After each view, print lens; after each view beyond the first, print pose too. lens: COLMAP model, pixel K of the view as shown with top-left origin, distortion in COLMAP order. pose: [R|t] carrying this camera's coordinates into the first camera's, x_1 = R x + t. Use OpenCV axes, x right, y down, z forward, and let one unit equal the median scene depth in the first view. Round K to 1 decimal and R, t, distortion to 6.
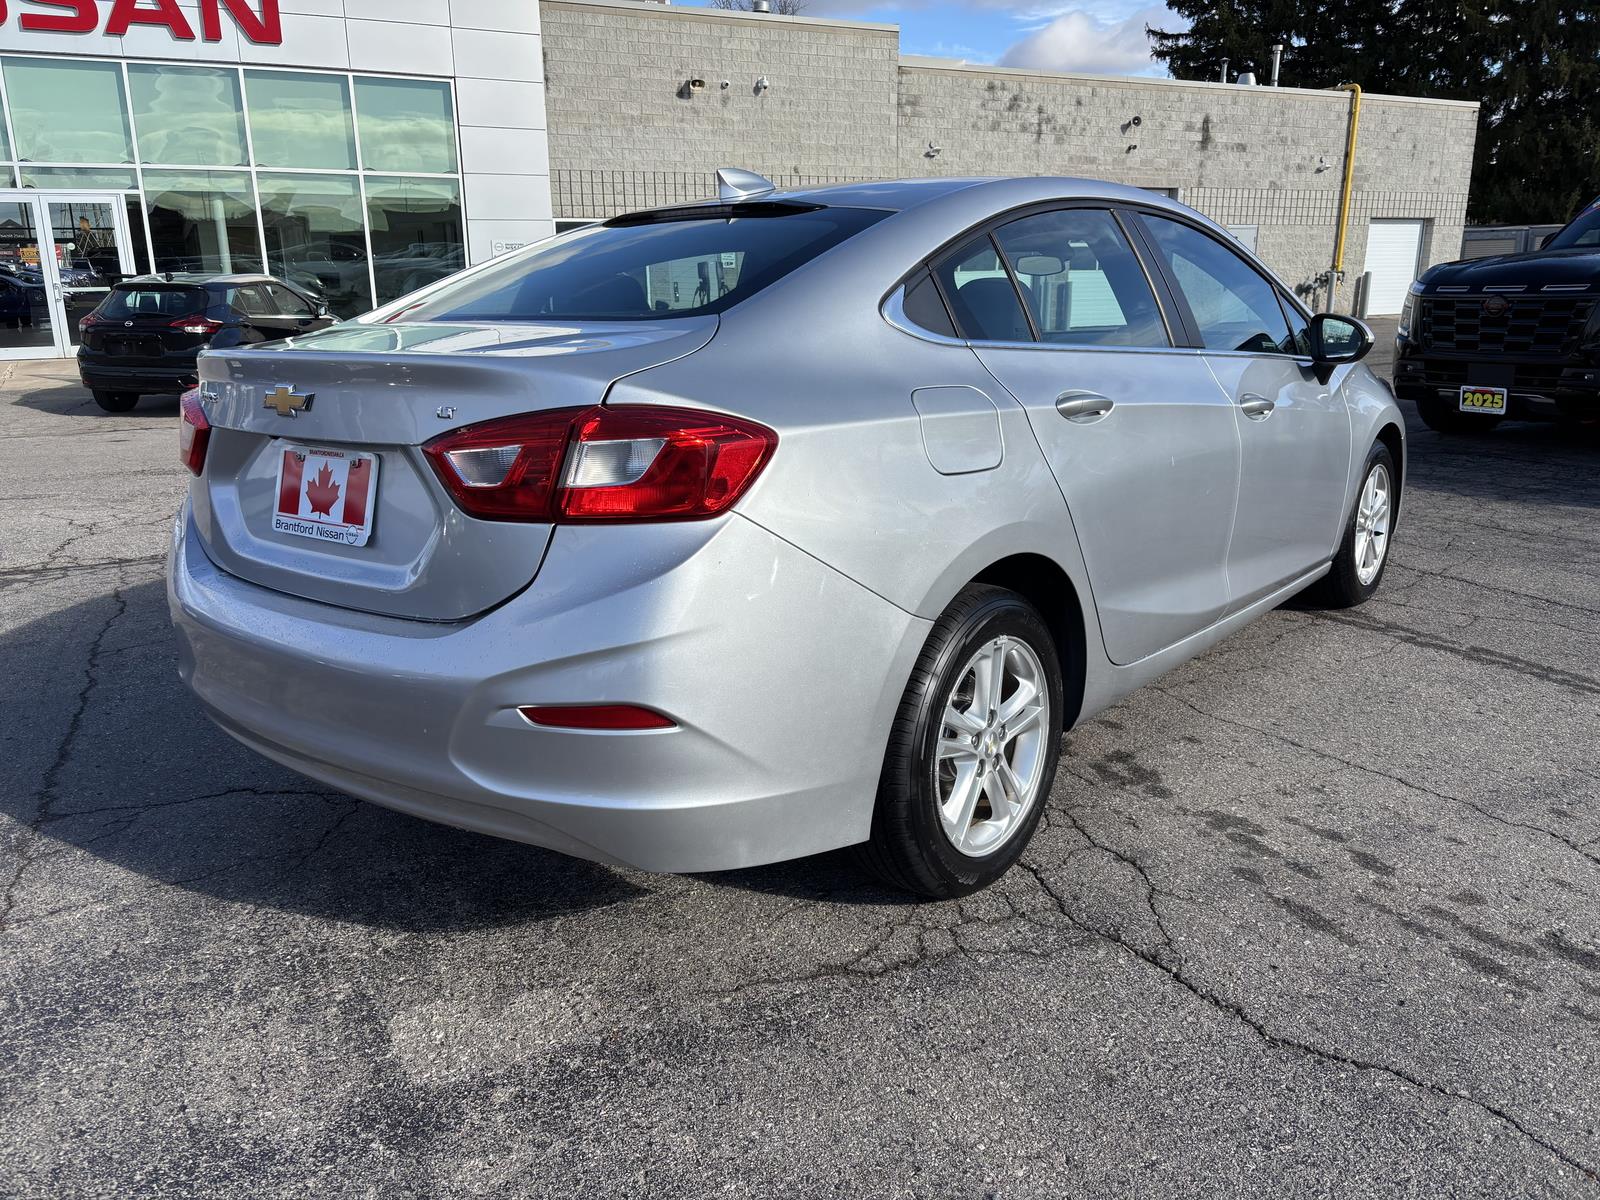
lens RADIAL K [[1216.4, 0, 805.5], [0, 1216.4, 595.7], [0, 0, 1]] dist [0.012476, 0.006246]
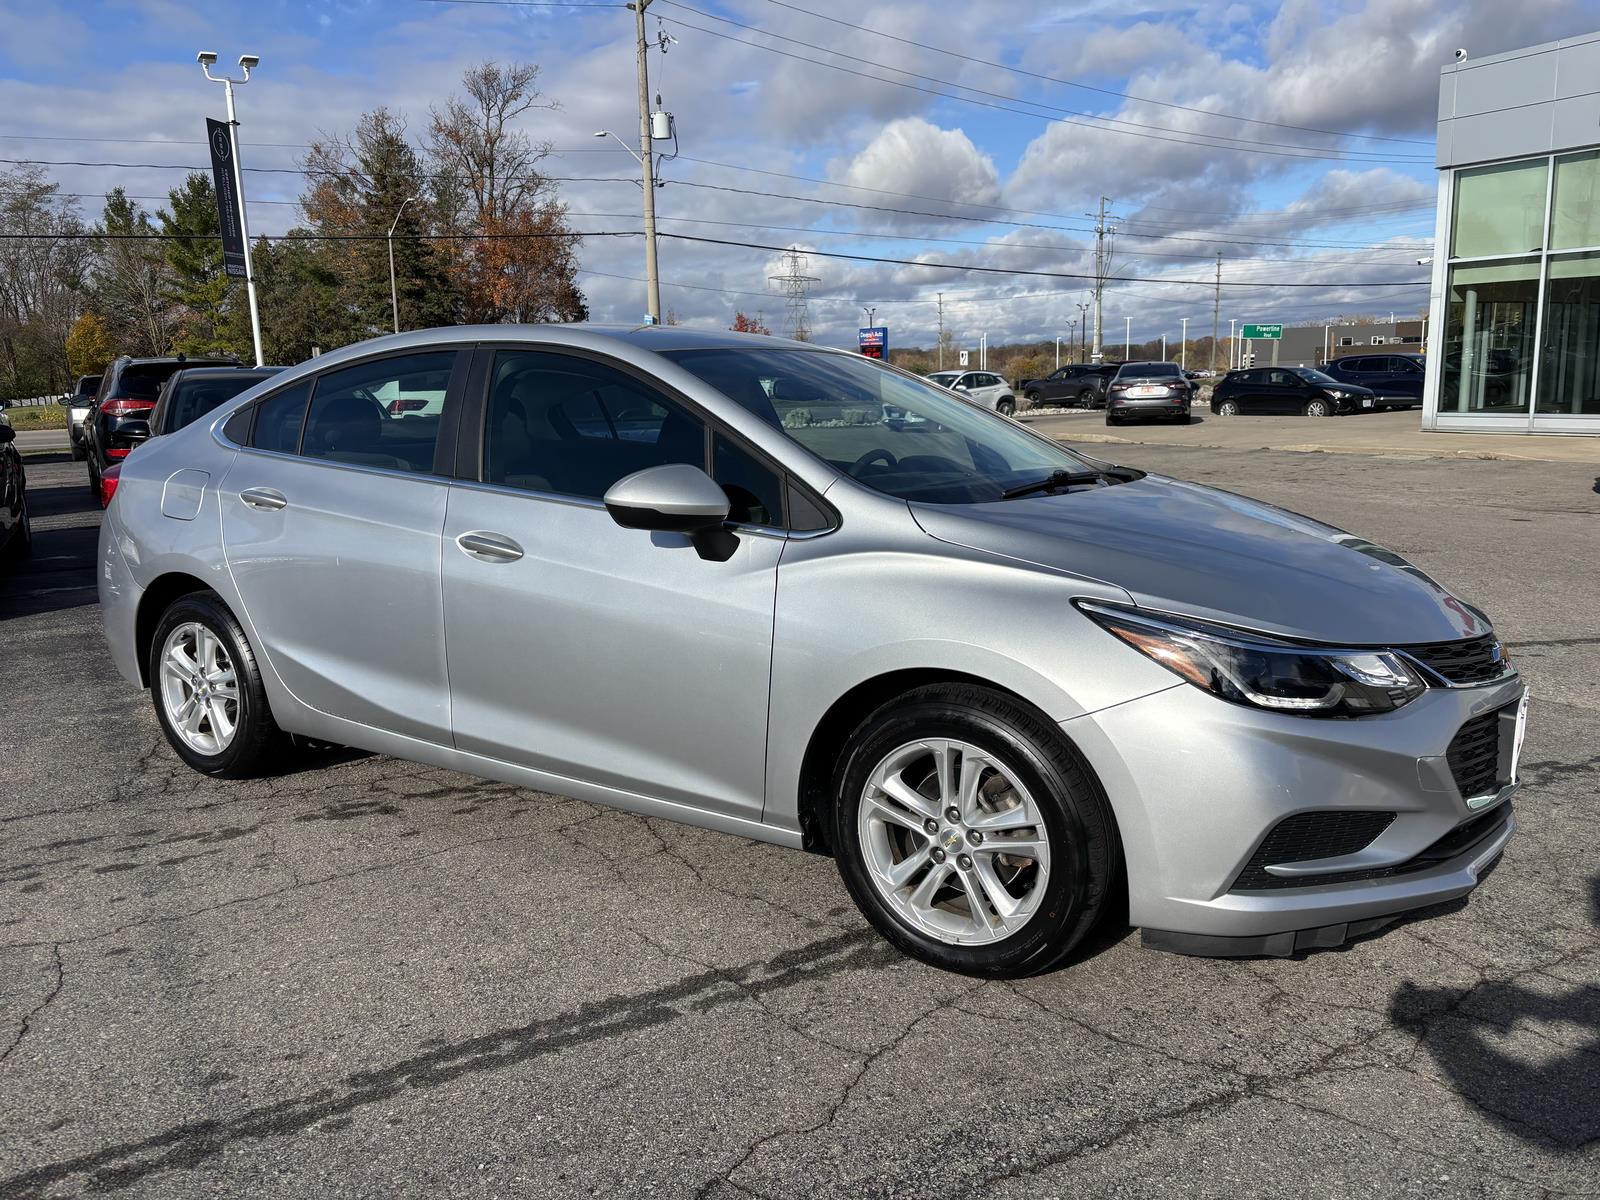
lens RADIAL K [[1216.4, 0, 799.8], [0, 1216.4, 597.9], [0, 0, 1]] dist [0.012476, 0.006246]
pose [[0.106219, 0.189380, -0.976142, 1.396844], [-0.235238, 0.958614, 0.160382, -0.341098], [0.966116, 0.212590, 0.146373, 1.163402]]
